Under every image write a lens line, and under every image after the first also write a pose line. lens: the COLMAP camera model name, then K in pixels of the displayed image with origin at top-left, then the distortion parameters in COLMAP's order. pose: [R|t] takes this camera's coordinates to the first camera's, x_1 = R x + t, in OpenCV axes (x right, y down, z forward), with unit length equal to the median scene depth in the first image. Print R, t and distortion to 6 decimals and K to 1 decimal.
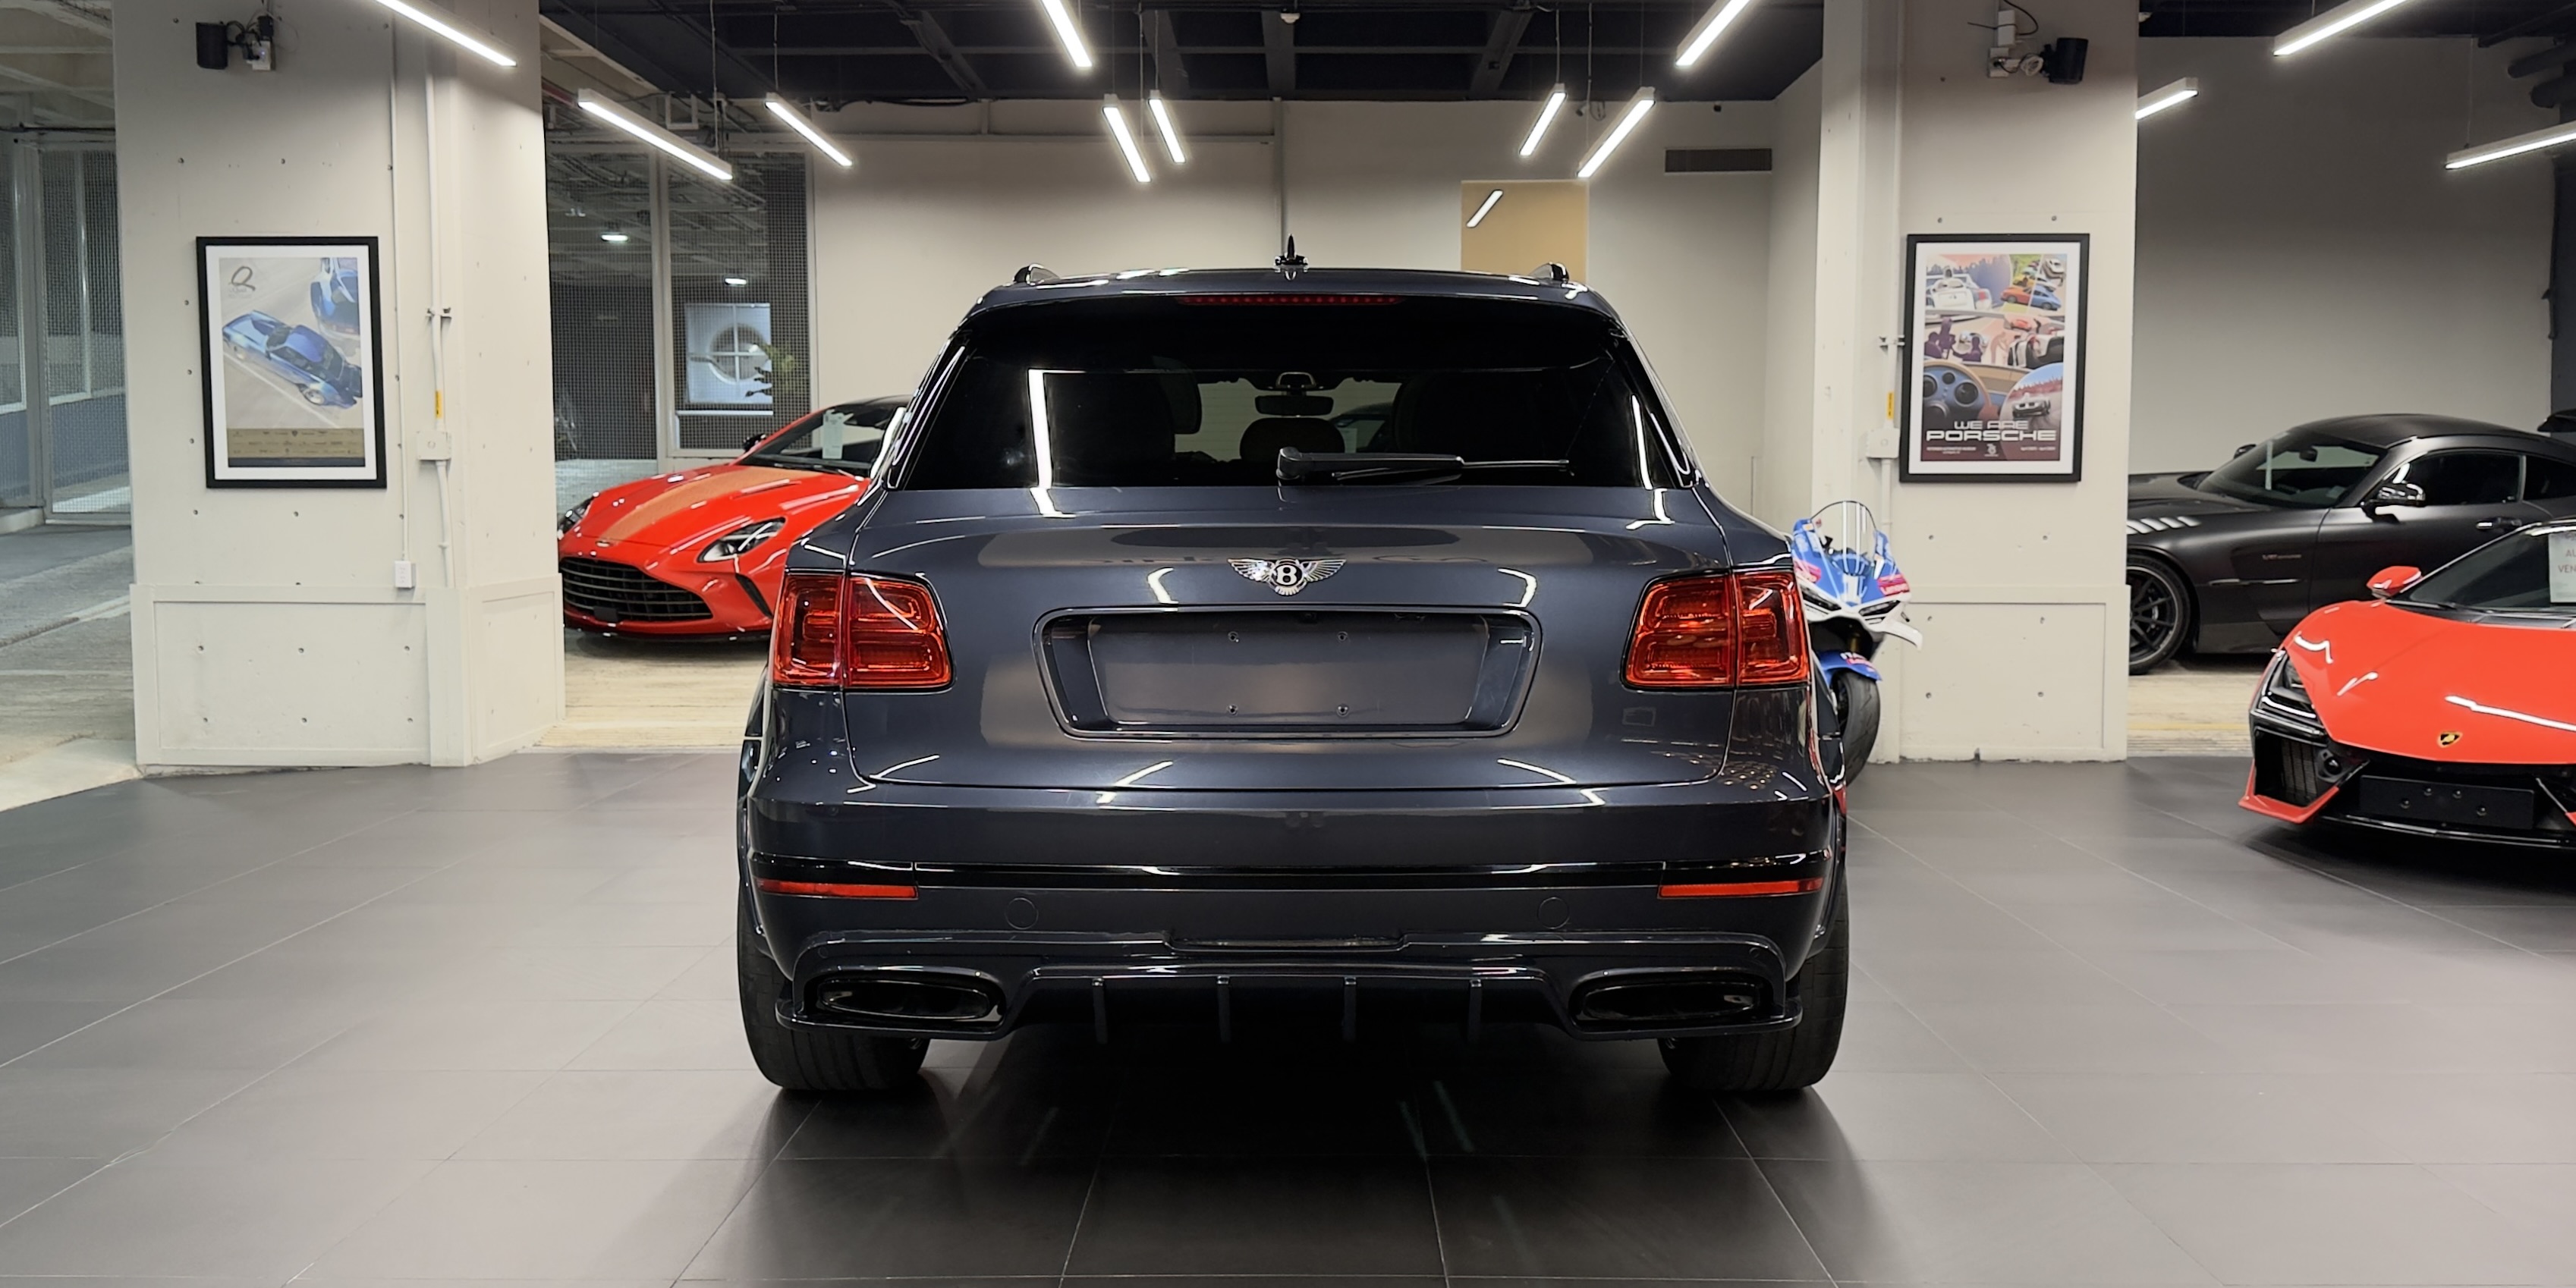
lens RADIAL K [[2153.8, 0, 1274.6], [0, 2153.8, 660.5], [0, 0, 1]] dist [0.110859, -0.080466]
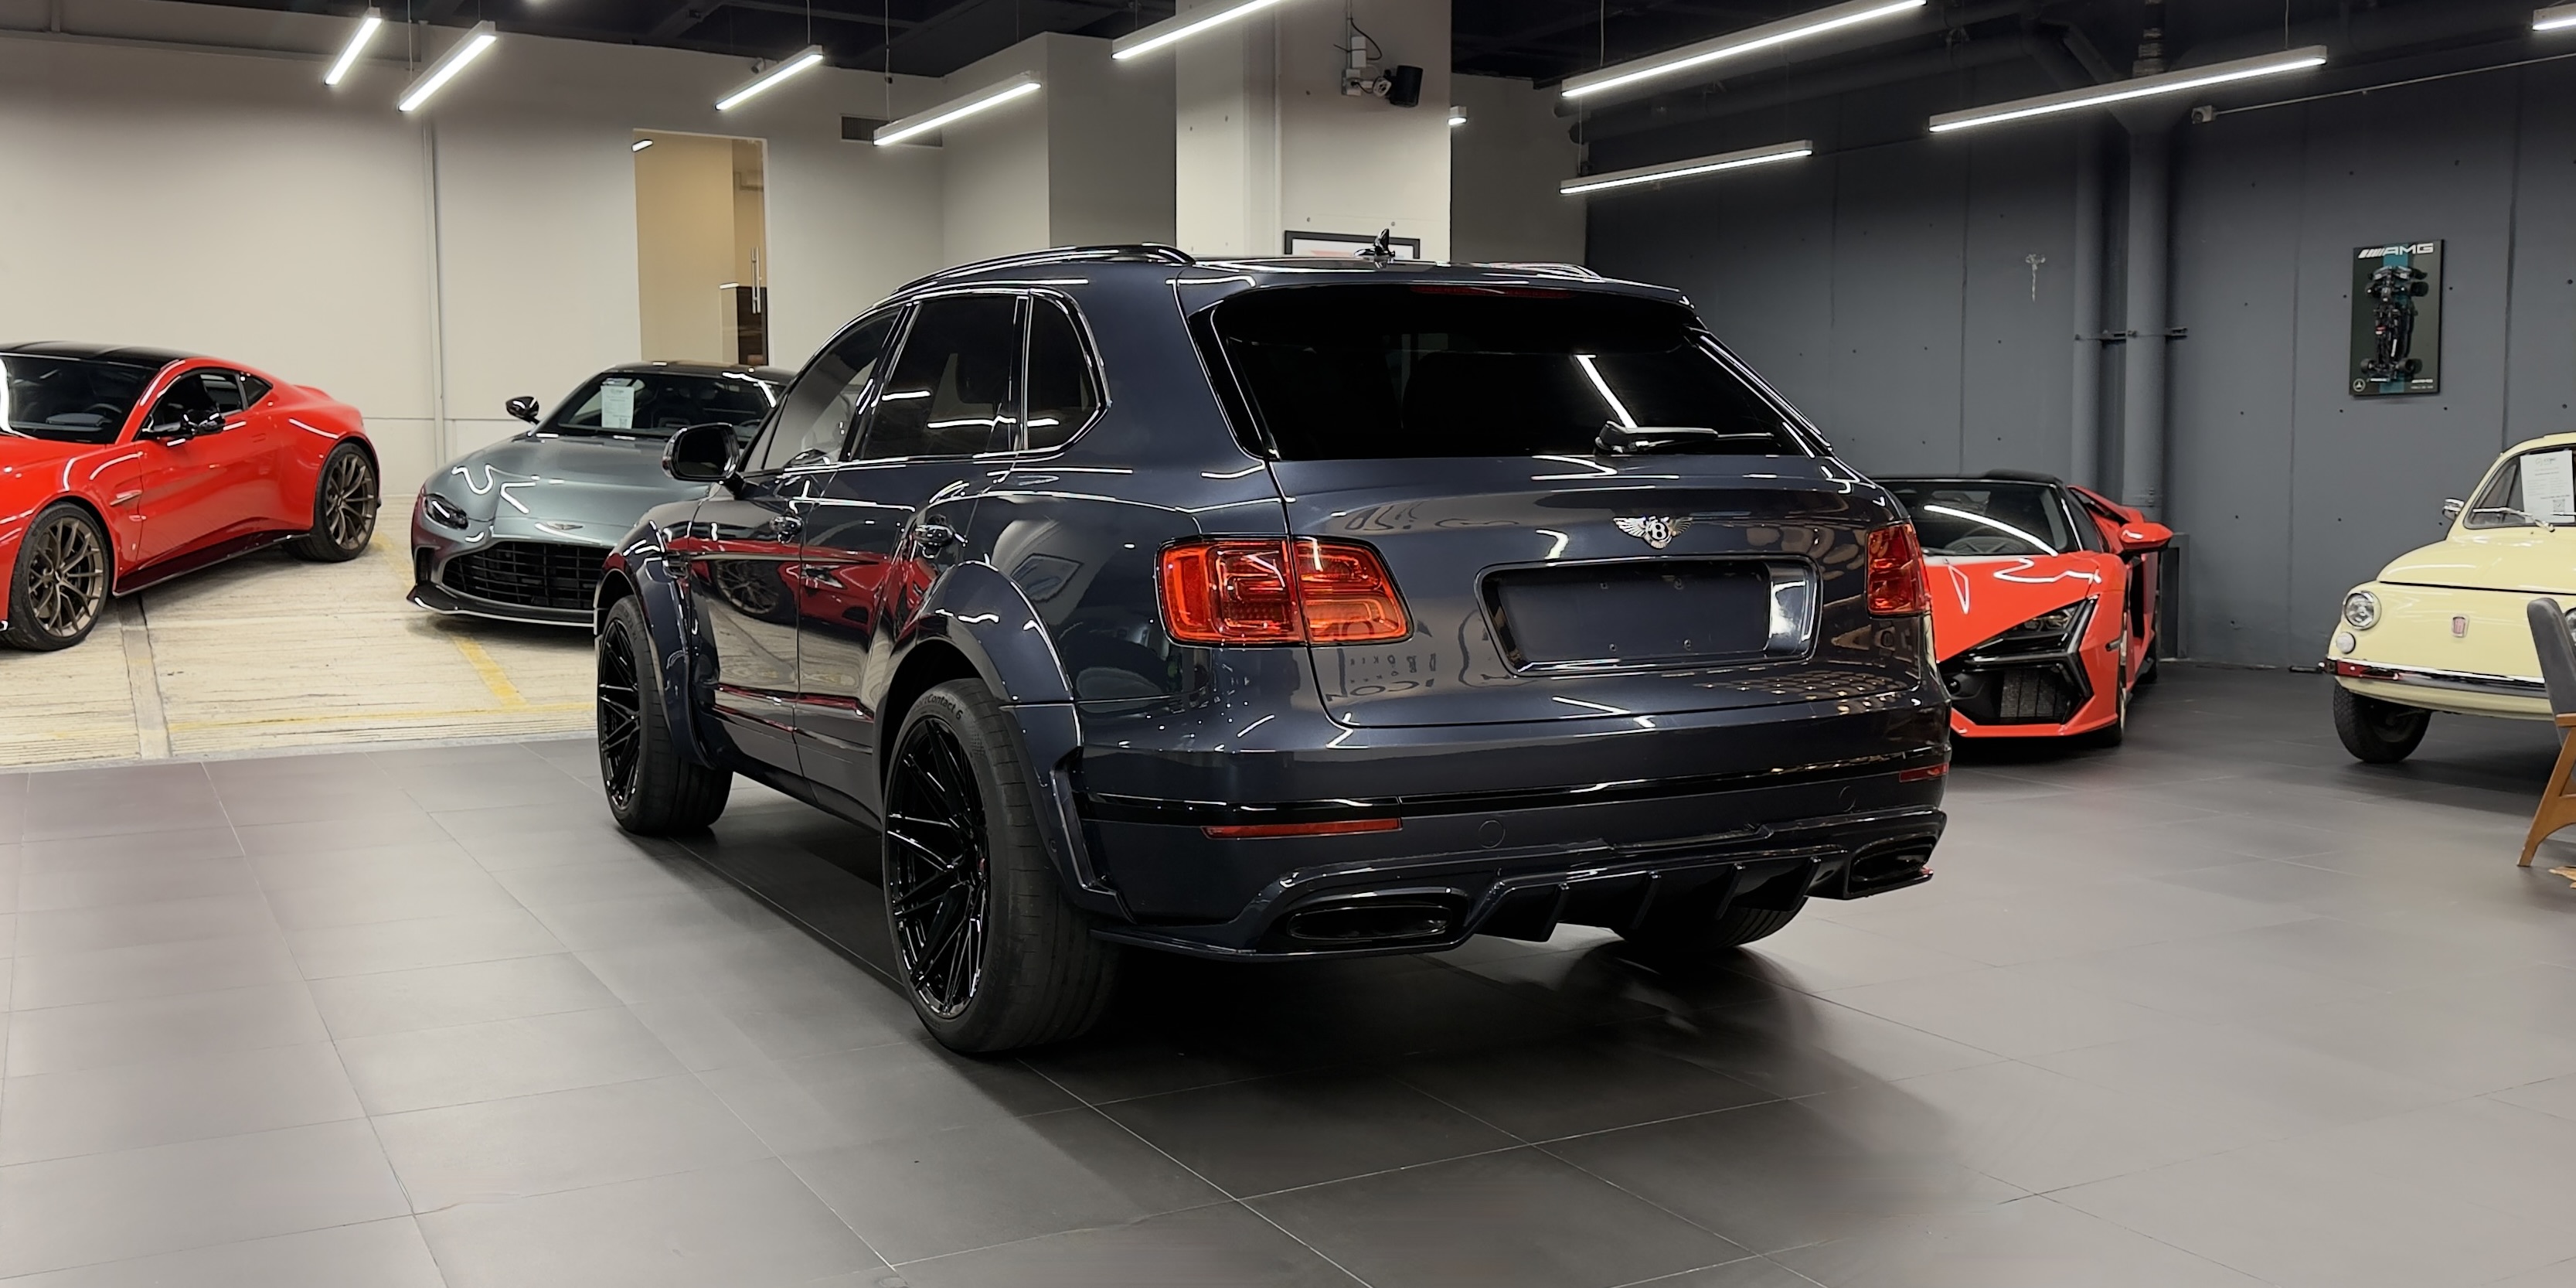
lens RADIAL K [[2295.4, 0, 1279.0], [0, 2295.4, 649.5], [0, 0, 1]] dist [-0.012411, -0.001041]
pose [[0.876903, -0.031368, 0.479643, -0.306342], [0.029951, 0.999495, 0.010608, 0.001626], [-0.479734, 0.005064, 0.877399, -0.002508]]
